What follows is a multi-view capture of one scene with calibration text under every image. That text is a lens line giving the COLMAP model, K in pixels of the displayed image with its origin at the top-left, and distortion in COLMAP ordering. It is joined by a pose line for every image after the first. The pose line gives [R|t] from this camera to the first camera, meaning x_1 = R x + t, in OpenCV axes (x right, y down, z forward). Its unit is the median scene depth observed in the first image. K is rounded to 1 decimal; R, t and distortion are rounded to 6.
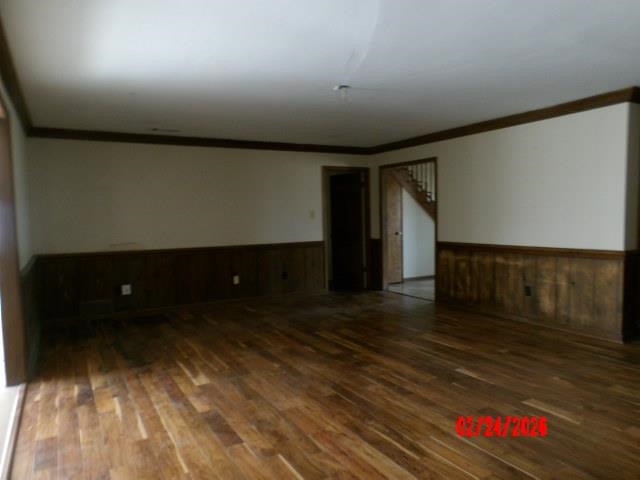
lens RADIAL K [[486.7, 0, 320.0], [0, 486.7, 240.0], [0, 0, 1]] dist [-0.003849, 0.034170]
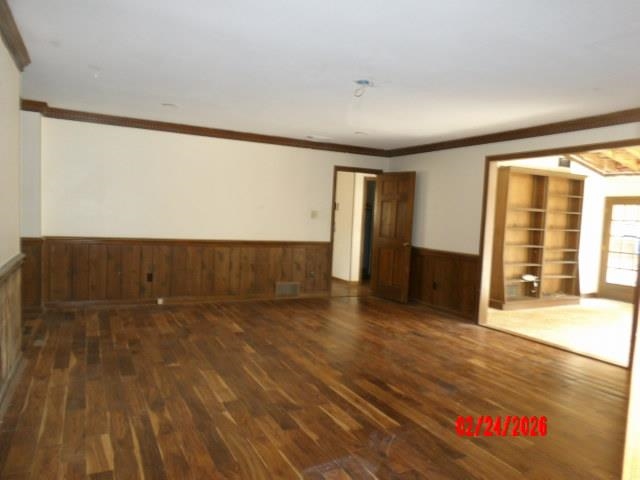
lens RADIAL K [[486.7, 0, 320.0], [0, 486.7, 240.0], [0, 0, 1]] dist [-0.003849, 0.034170]
pose [[-0.998578, -0.029360, 0.044501, 0.081347], [-0.025295, 0.995682, 0.089316, -0.091655], [-0.046931, 0.088063, -0.995009, 1.985757]]
